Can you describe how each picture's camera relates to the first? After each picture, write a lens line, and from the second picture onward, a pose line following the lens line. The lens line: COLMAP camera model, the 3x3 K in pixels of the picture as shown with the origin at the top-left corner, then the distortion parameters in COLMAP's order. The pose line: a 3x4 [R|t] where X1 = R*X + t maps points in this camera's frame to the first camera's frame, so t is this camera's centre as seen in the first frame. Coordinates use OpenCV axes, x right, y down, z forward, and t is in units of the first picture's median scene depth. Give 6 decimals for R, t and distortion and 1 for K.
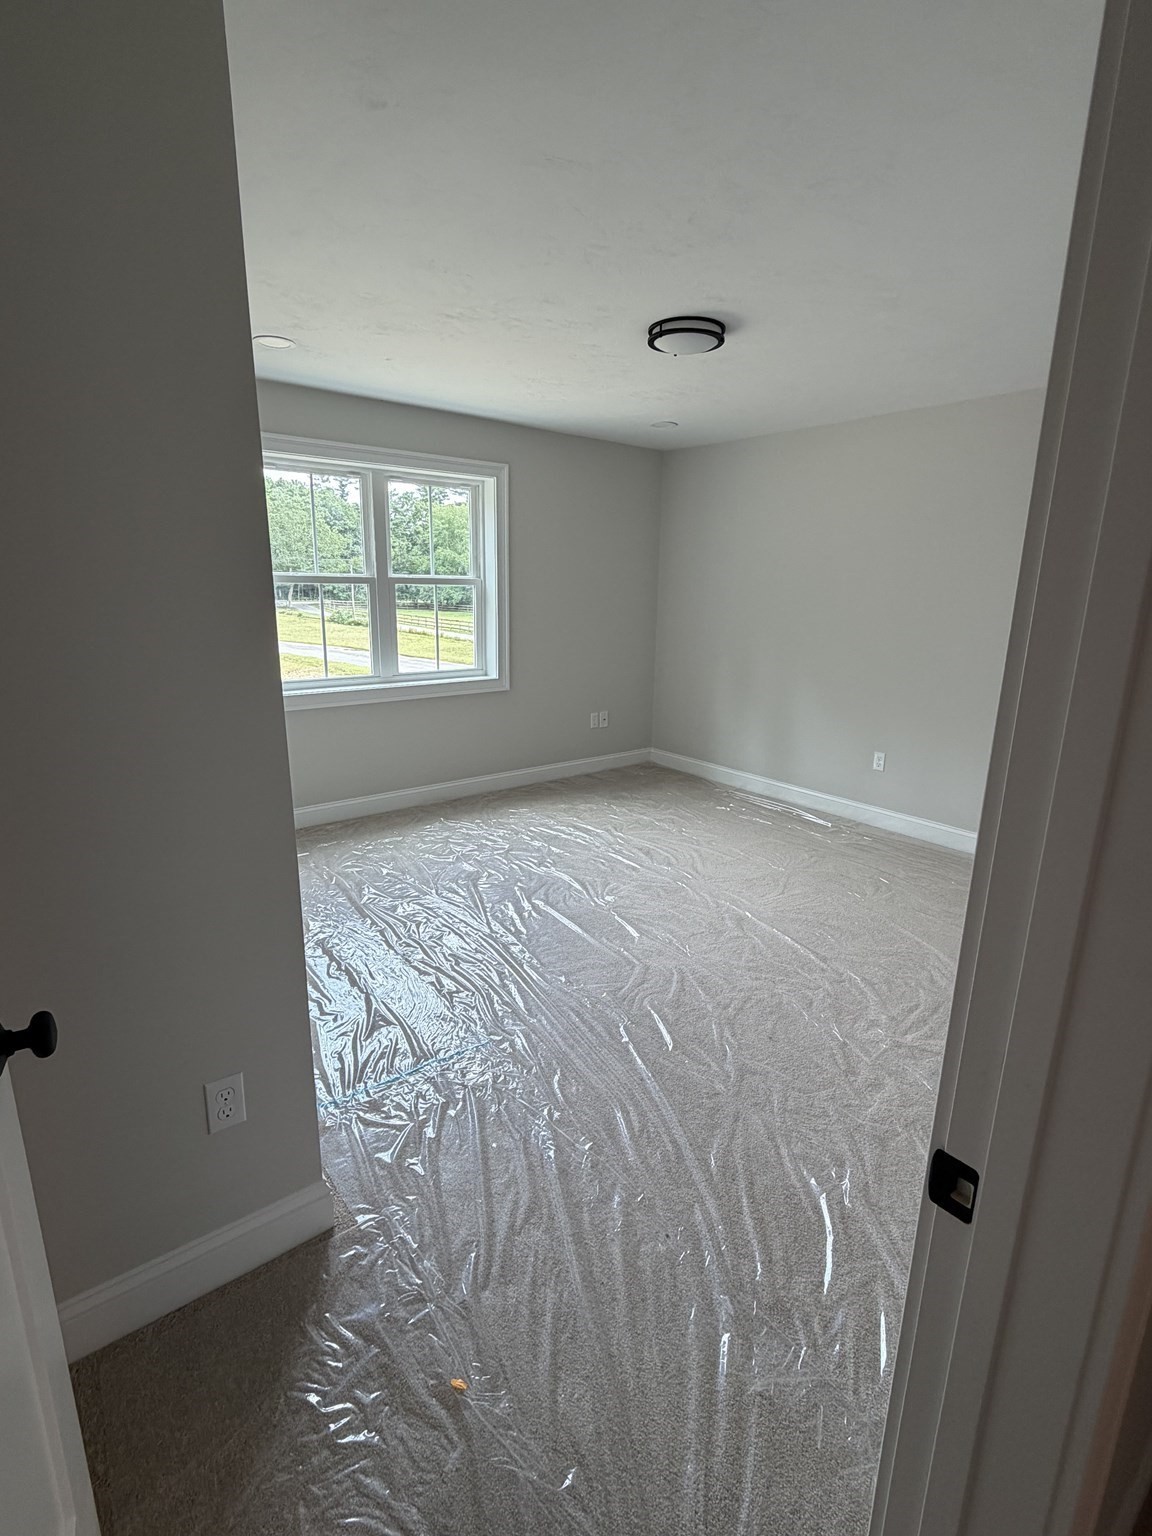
lens RADIAL K [[736.0, 0, 576.0], [0, 736.0, 768.0], [0, 0, 1]] dist [0.001405, -0.001067]
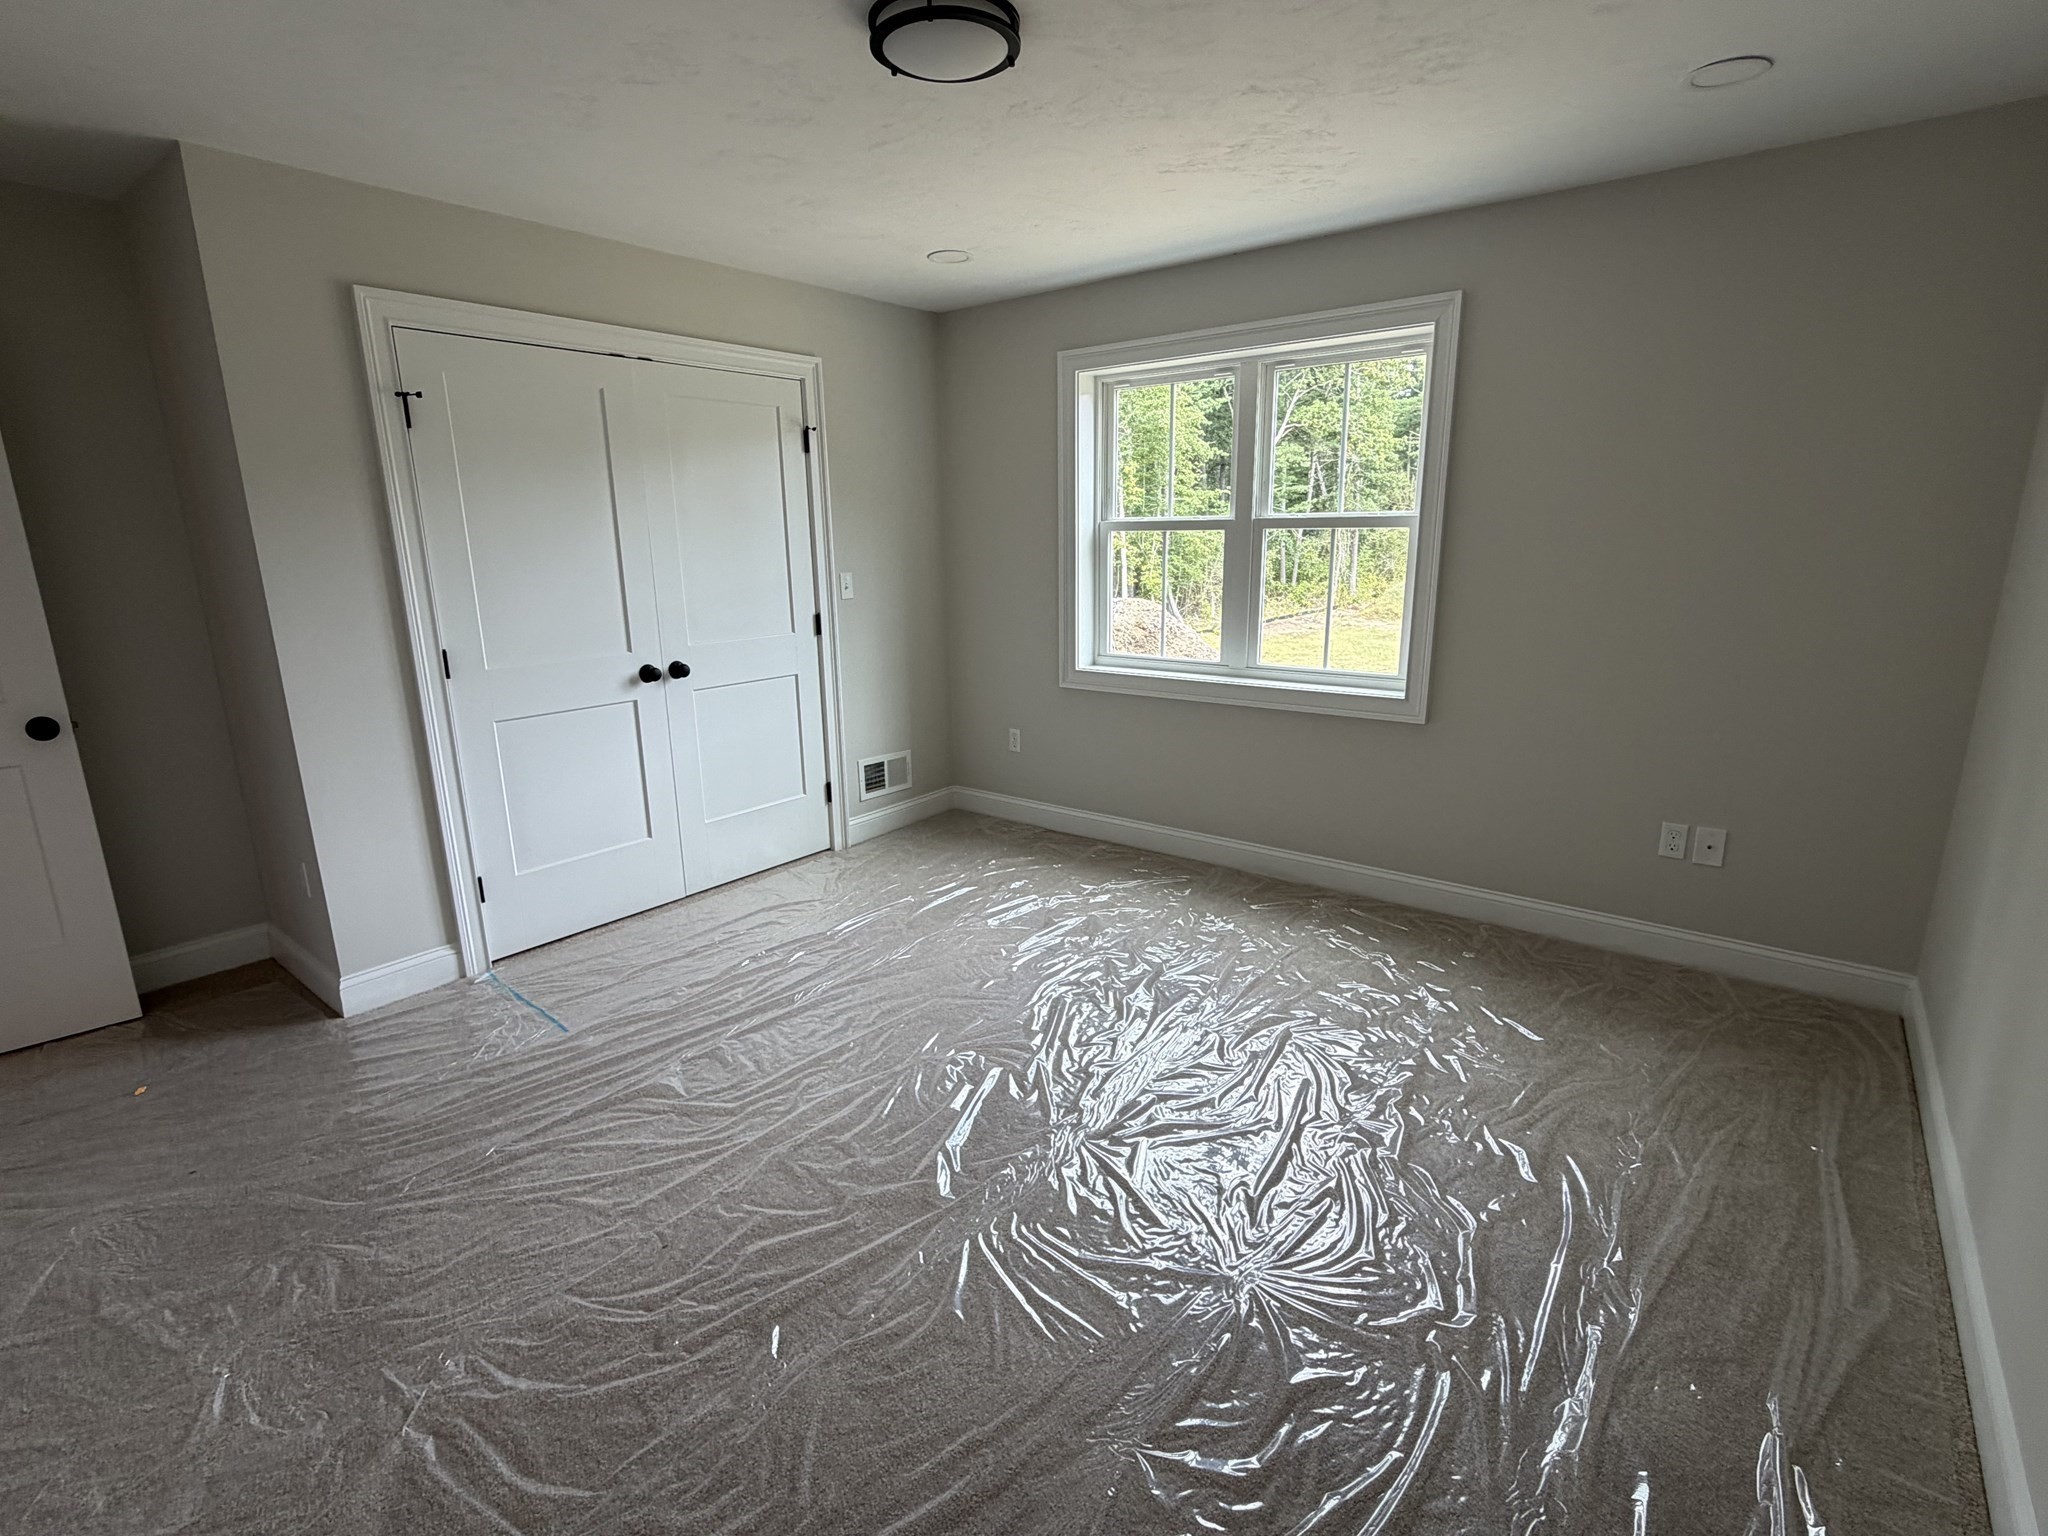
lens RADIAL K [[981.3, 0, 1024.0], [0, 981.3, 768.0], [0, 0, 1]] dist [0.001405, -0.001067]
pose [[0.228486, 0.206786, -0.951333, 0.561749], [-0.226082, 0.961738, 0.154748, -0.129427], [0.946932, 0.179721, 0.266494, 0.589262]]
